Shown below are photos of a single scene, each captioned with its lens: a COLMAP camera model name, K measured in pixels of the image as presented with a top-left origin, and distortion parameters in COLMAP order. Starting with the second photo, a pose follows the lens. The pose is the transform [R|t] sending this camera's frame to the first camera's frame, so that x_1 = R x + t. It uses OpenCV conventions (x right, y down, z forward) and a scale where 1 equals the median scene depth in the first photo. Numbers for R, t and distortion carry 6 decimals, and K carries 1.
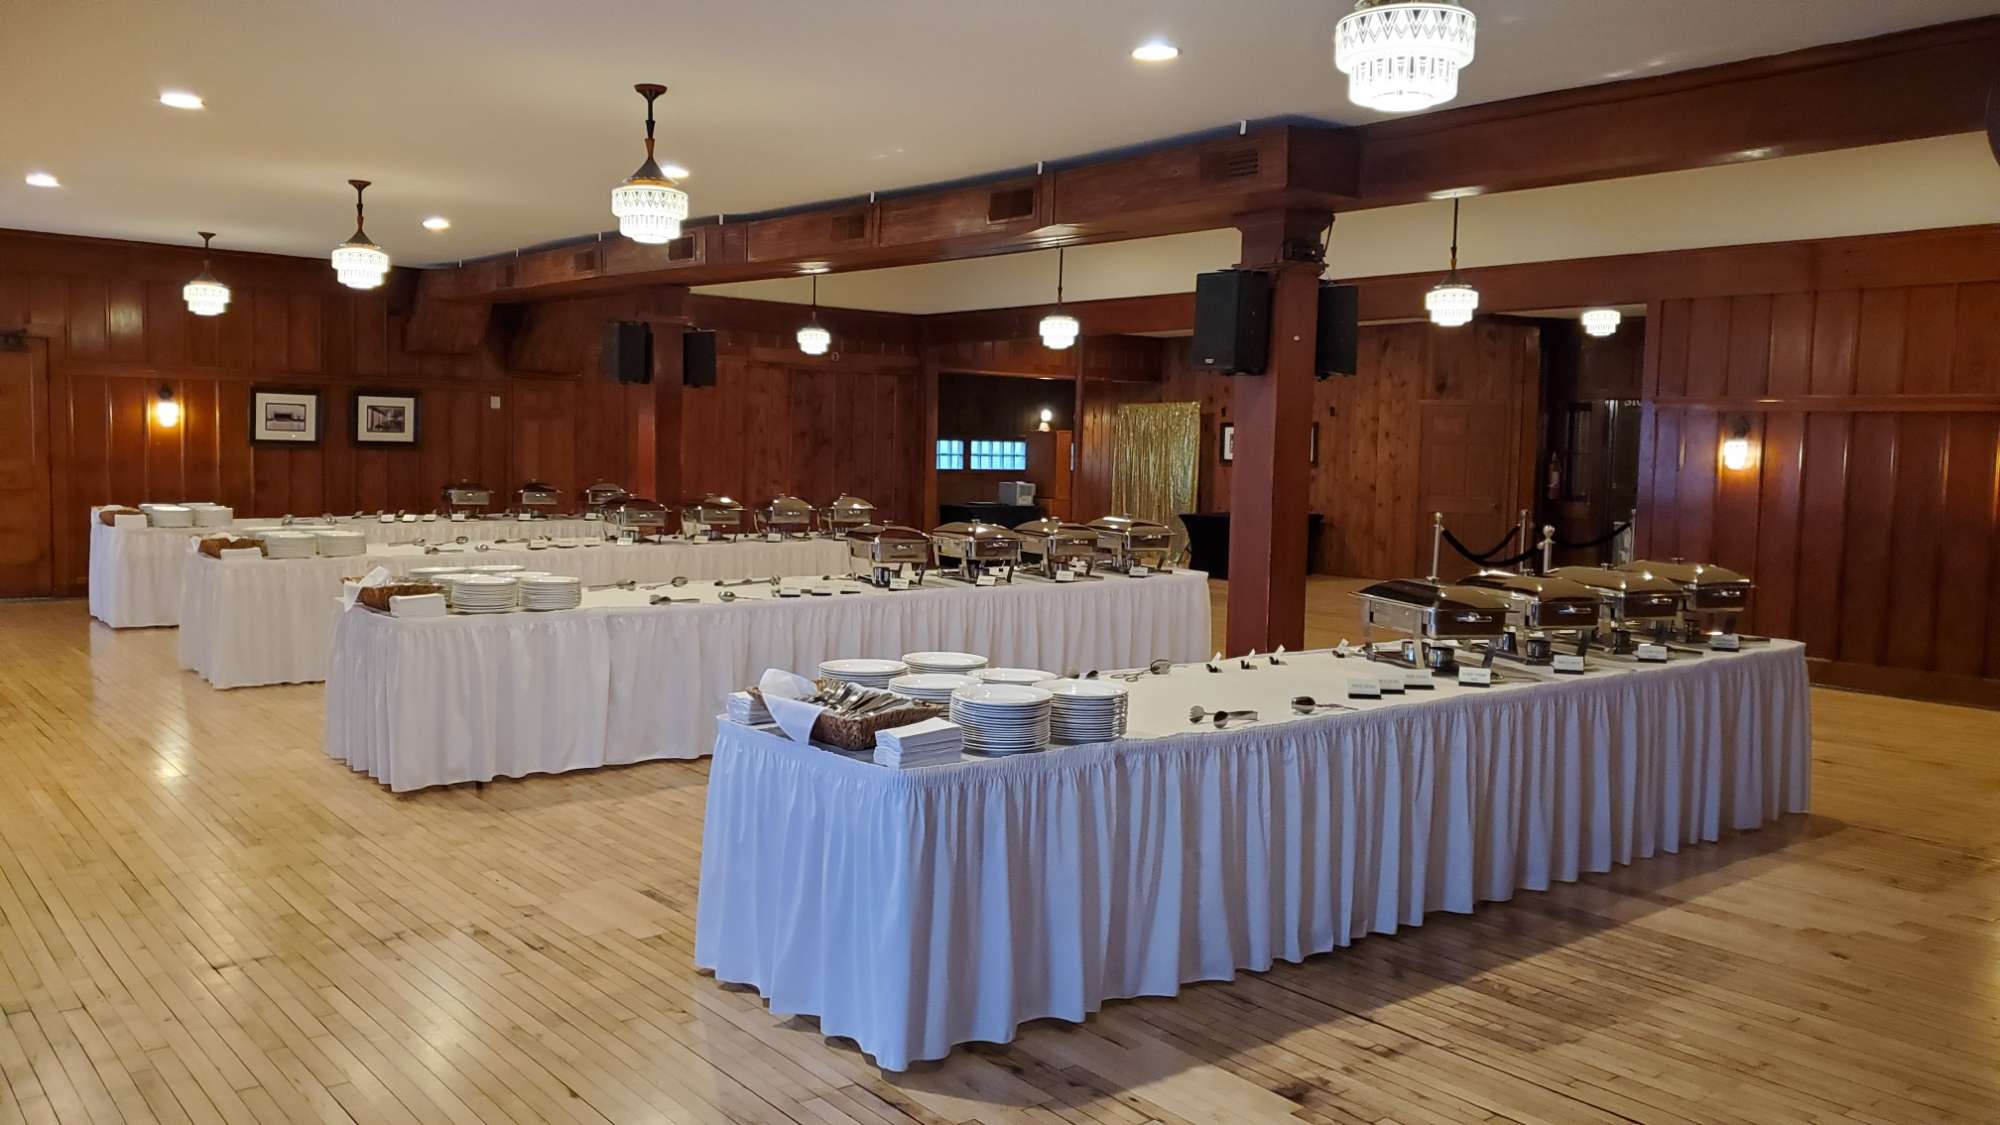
lens RADIAL K [[1592.3, 0, 1000.0], [0, 1592.3, 562.5], [0, 0, 1]] dist [0.001623, -0.003170]
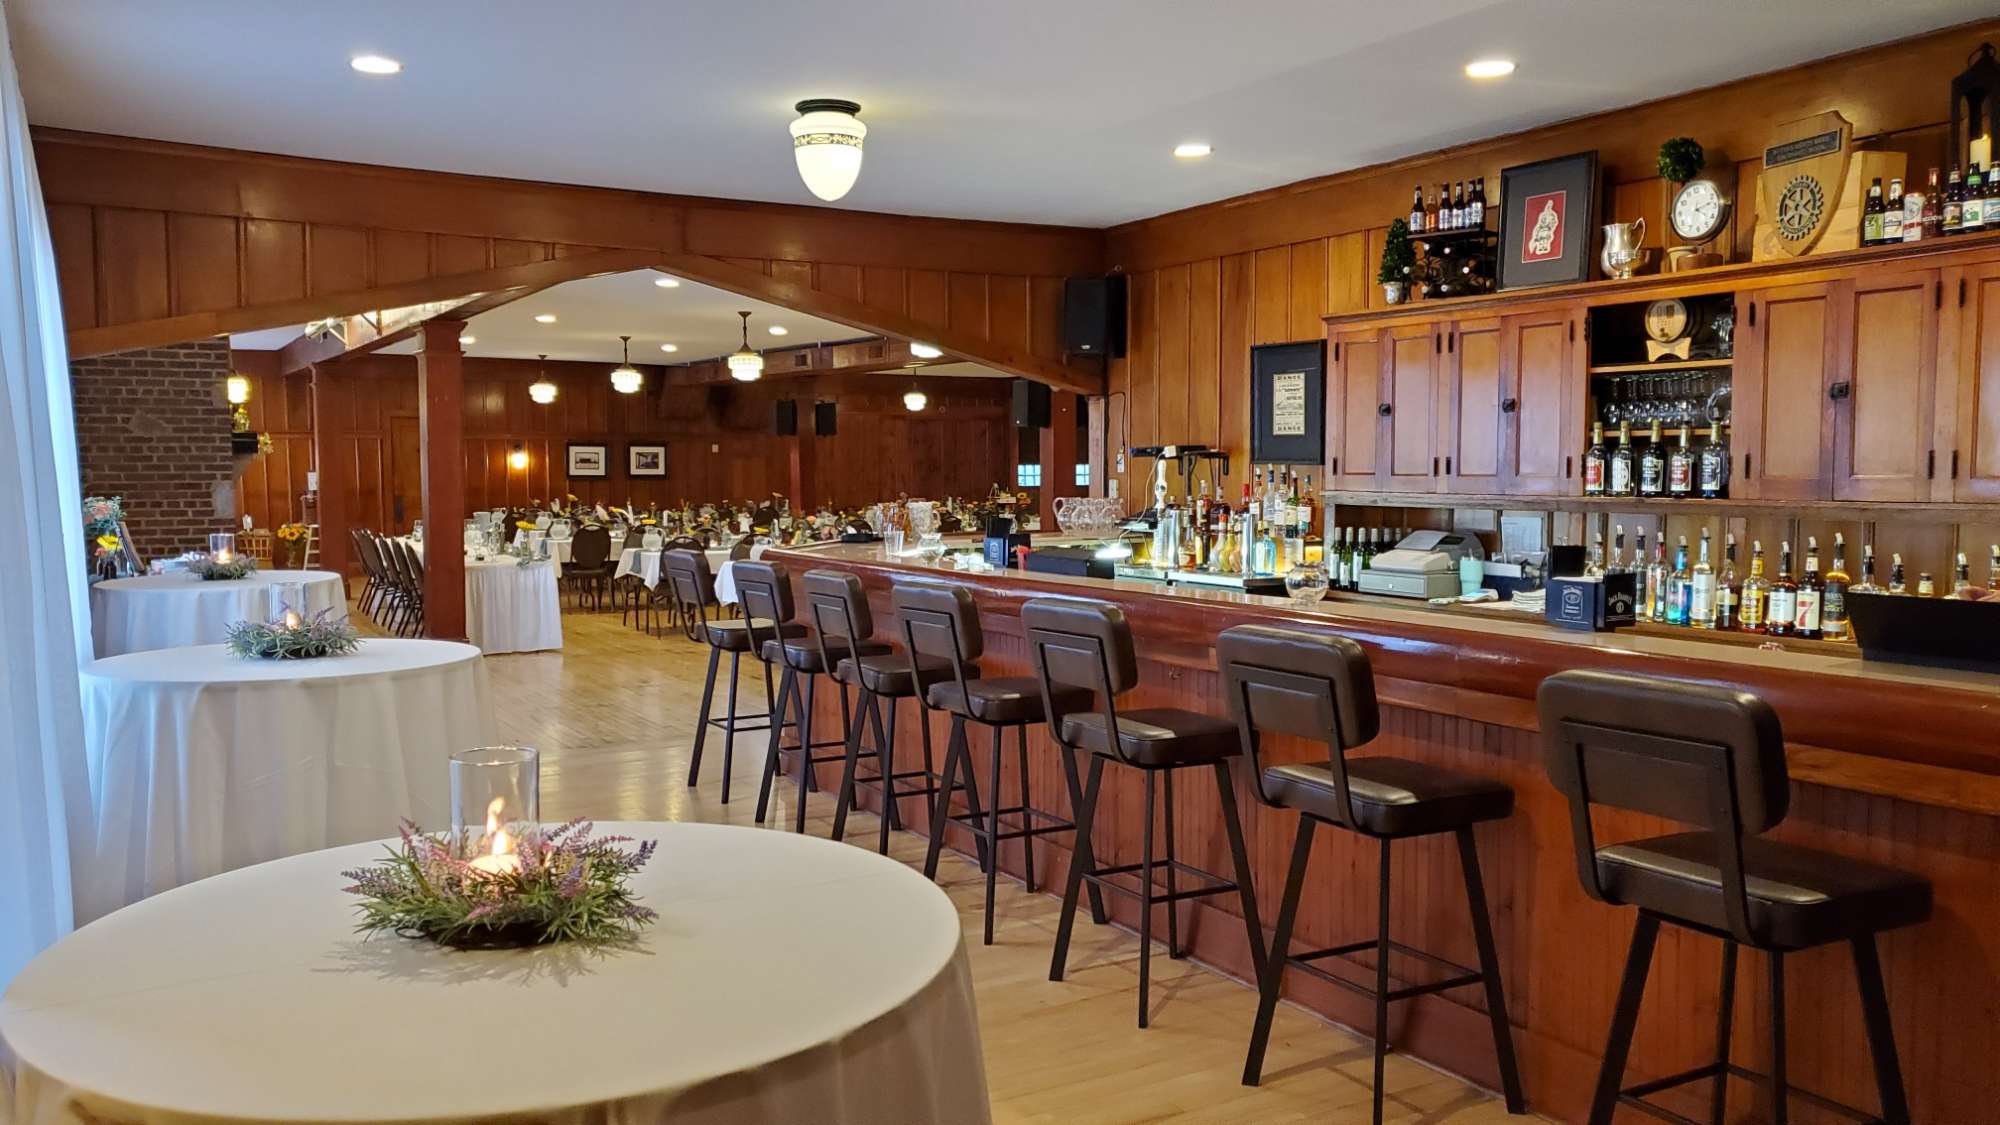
lens RADIAL K [[1592.3, 0, 1000.0], [0, 1592.3, 562.5], [0, 0, 1]] dist [0.001623, -0.003170]
pose [[0.986559, -0.016245, -0.162596, 0.213569], [0.013279, 0.999725, -0.019314, 0.045749], [0.162865, 0.016895, 0.986504, -0.495893]]
